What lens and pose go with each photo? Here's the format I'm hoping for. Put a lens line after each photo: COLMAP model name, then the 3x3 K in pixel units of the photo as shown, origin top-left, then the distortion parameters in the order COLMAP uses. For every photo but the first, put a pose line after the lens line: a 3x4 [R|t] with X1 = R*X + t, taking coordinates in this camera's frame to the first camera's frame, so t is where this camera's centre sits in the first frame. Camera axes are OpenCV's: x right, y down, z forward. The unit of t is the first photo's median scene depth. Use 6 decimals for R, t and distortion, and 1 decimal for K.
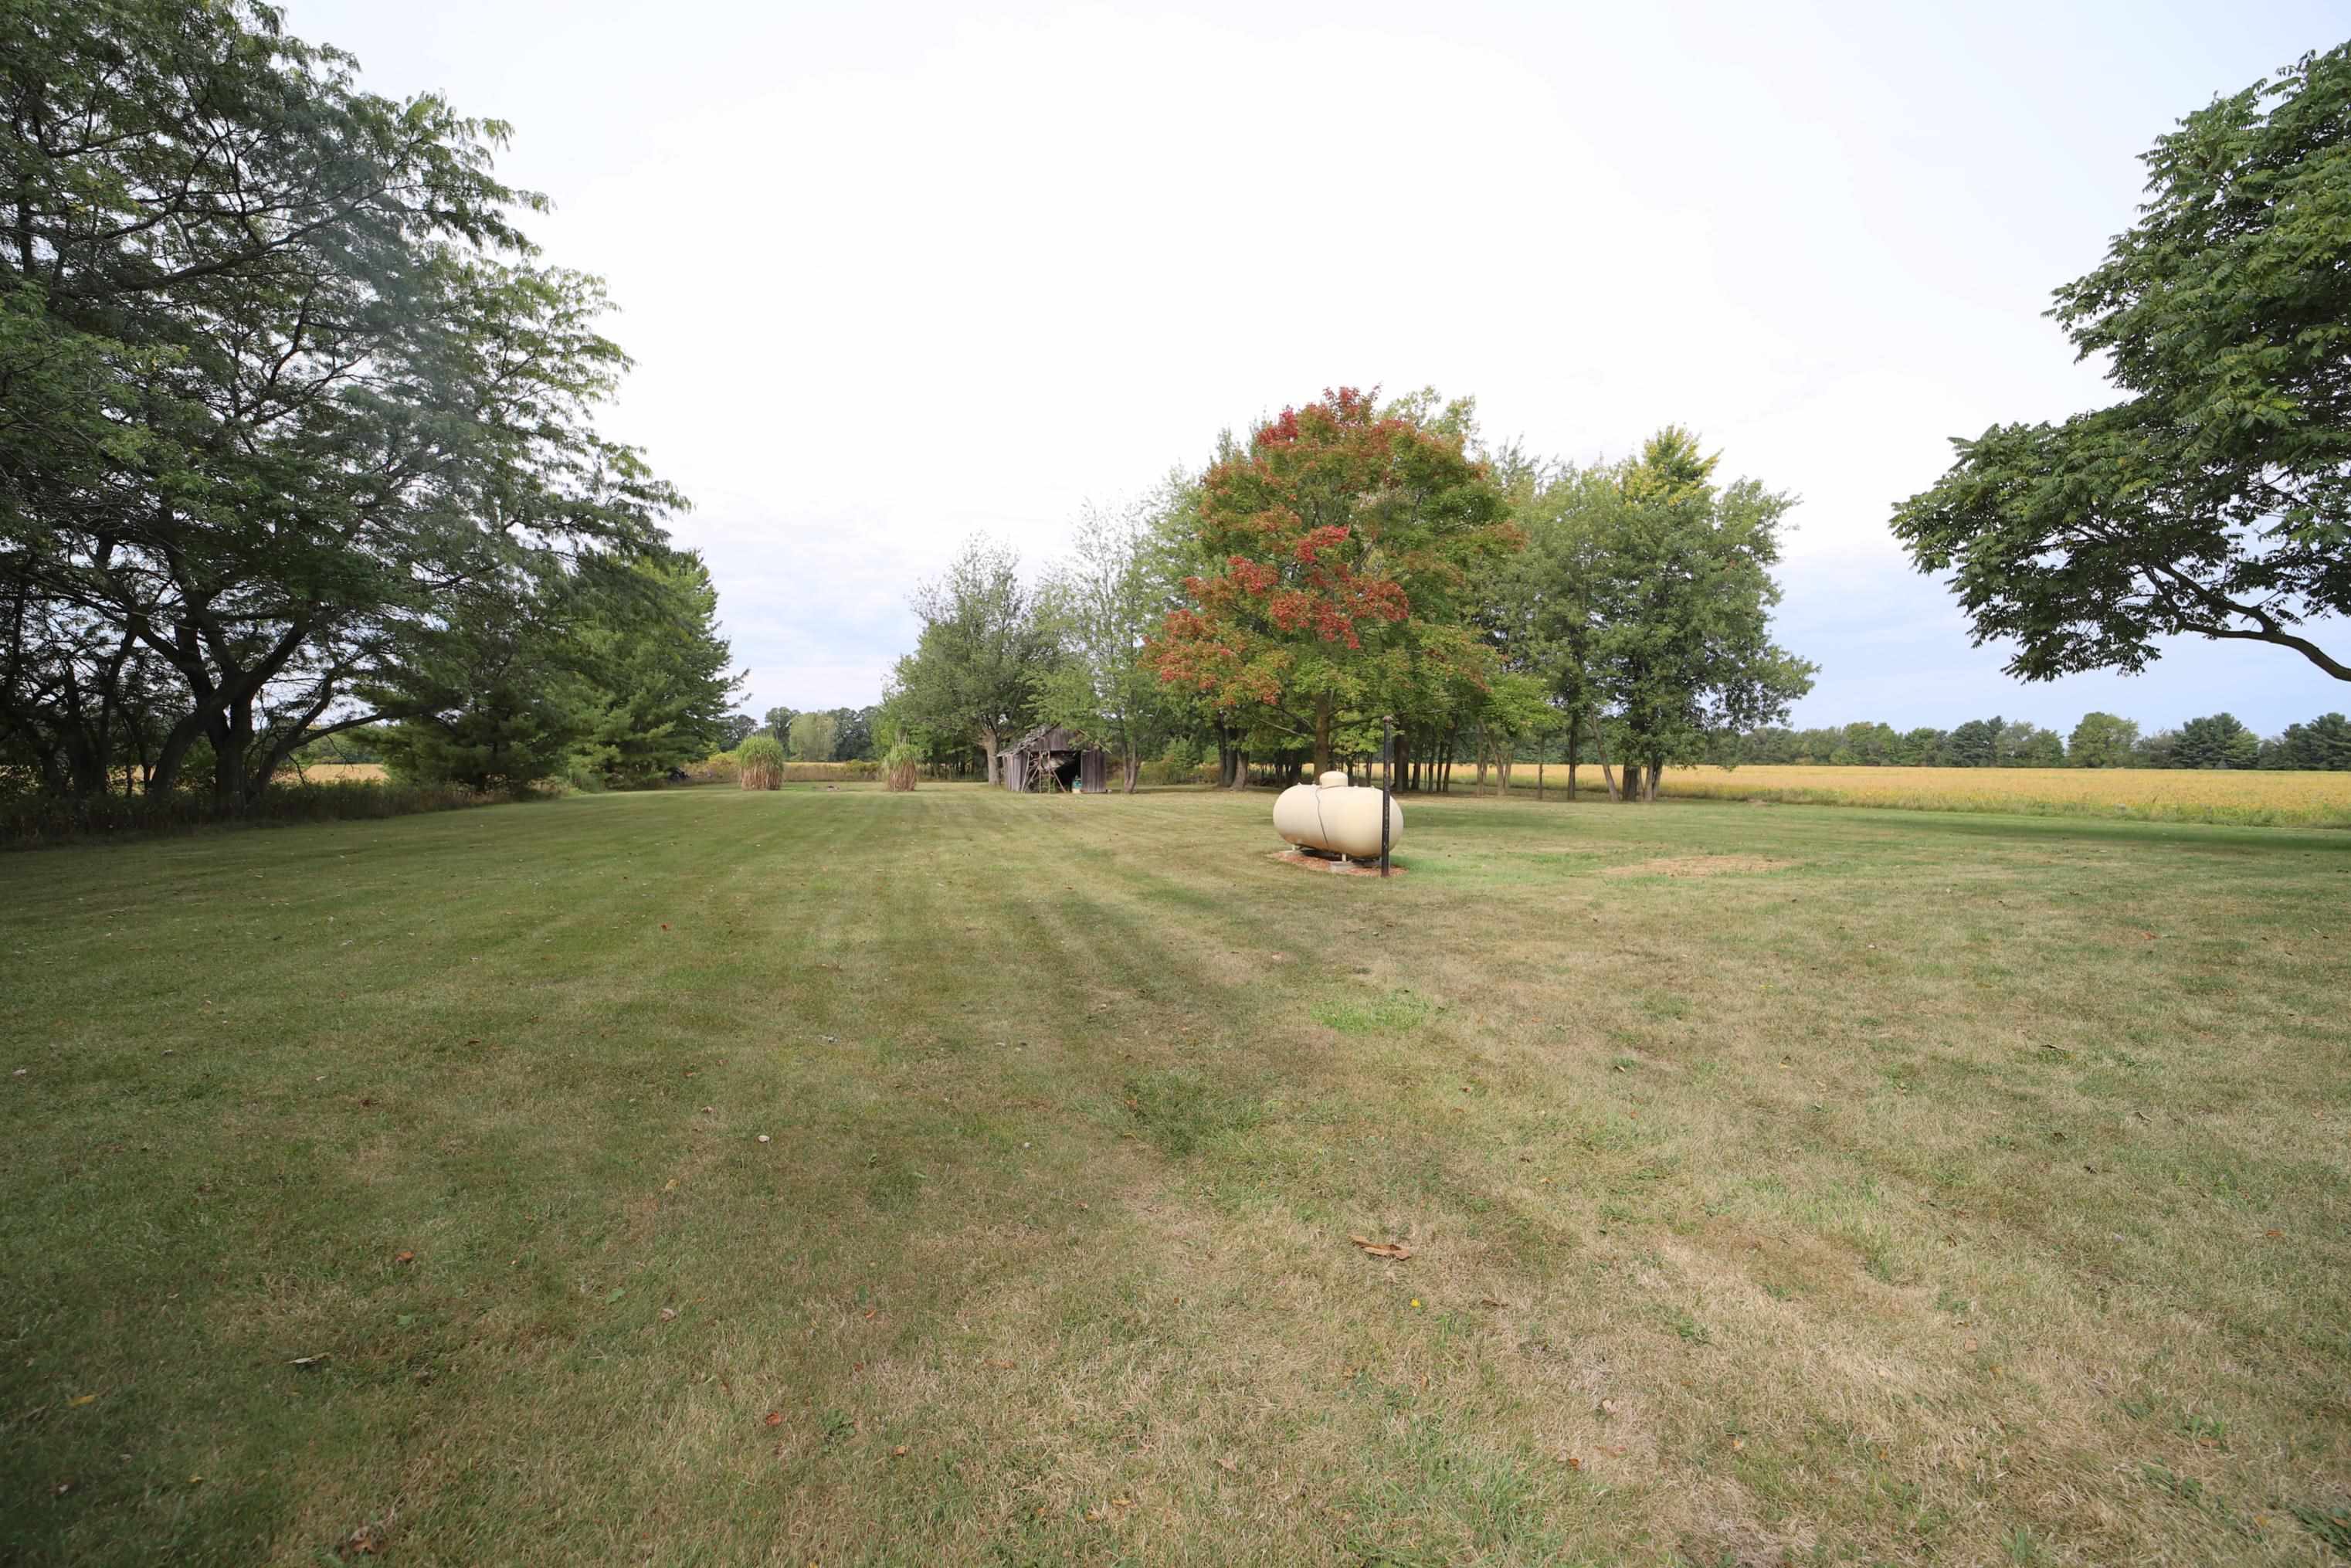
lens RADIAL K [[908.1, 0, 1181.2], [0, 908.1, 771.2], [0, 0, 1]] dist [-0.013139, -0.000086]
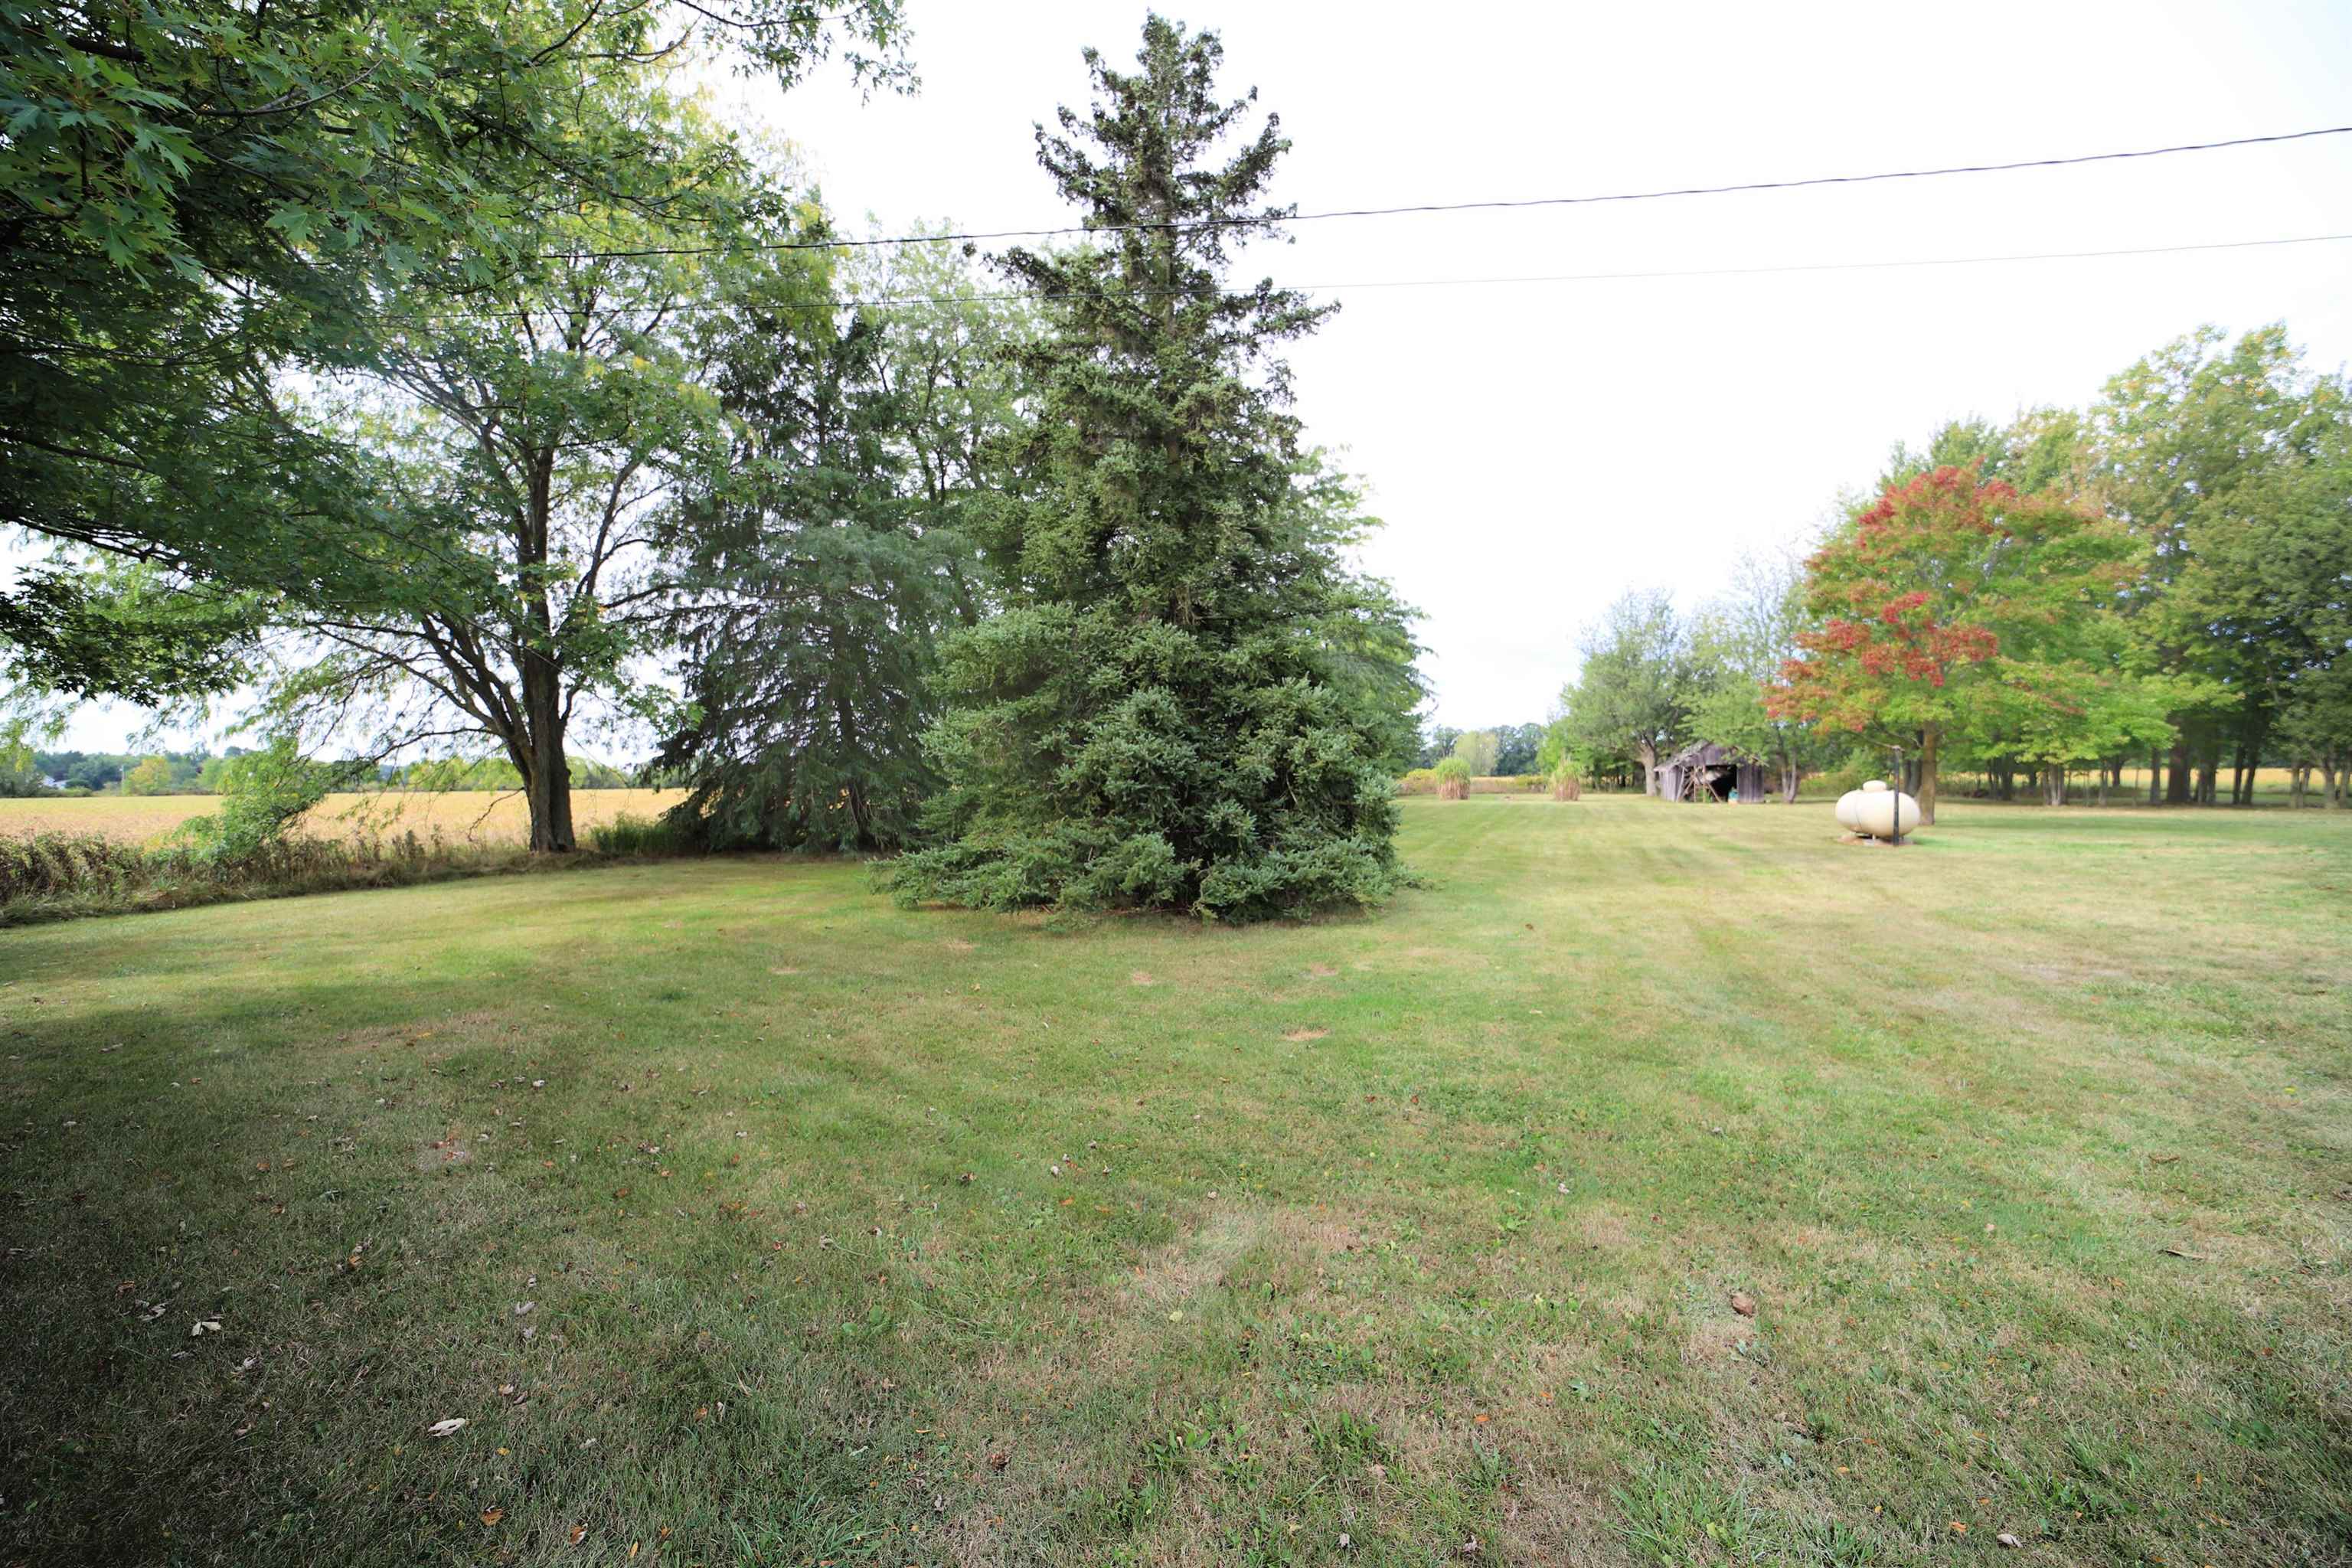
lens RADIAL K [[908.4, 0, 1172.1], [0, 908.4, 788.2], [0, 0, 1]] dist [-0.013139, -0.000086]
pose [[0.761836, -0.006085, -0.647741, 0.070219], [0.007875, 0.999969, -0.000132, 0.001006], [0.647722, -0.005001, 0.761860, -0.251792]]
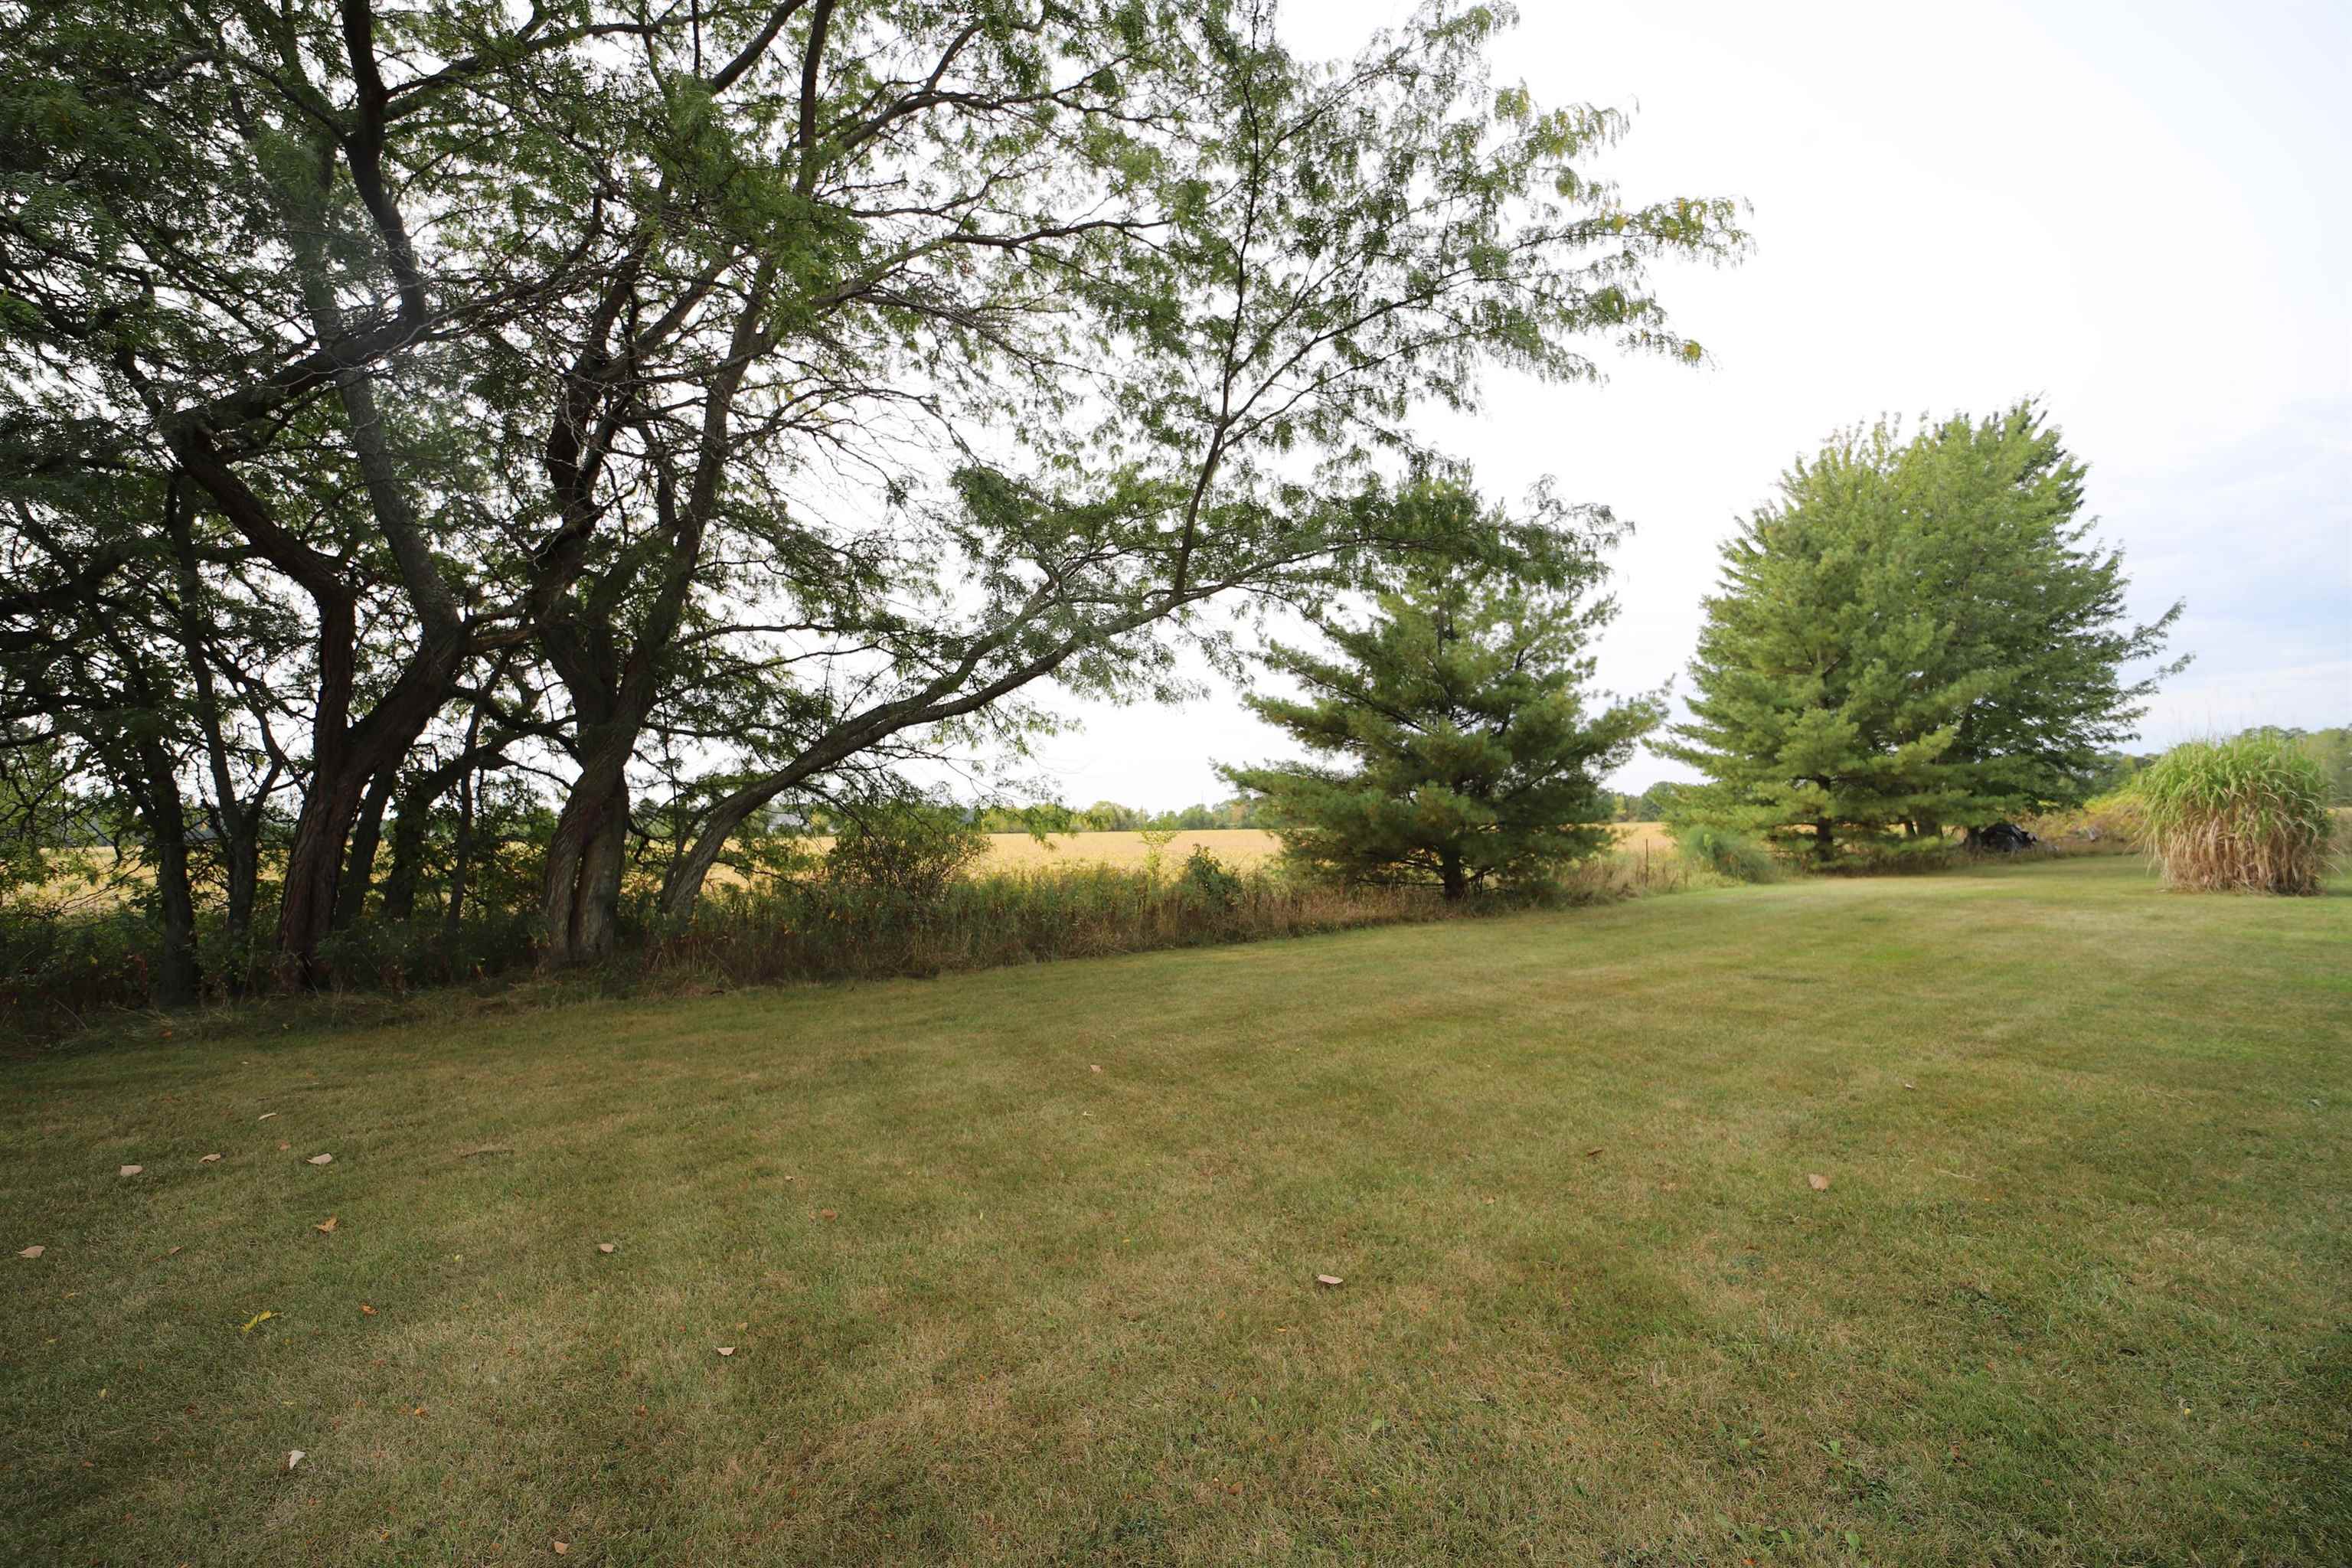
lens RADIAL K [[908.4, 0, 1171.1], [0, 908.4, 778.3], [0, 0, 1]] dist [-0.013139, -0.000086]
pose [[0.264064, -0.057193, -0.962808, -0.252419], [0.008290, 0.998338, -0.057030, -0.006645], [0.964470, 0.007078, 0.264099, 0.538844]]
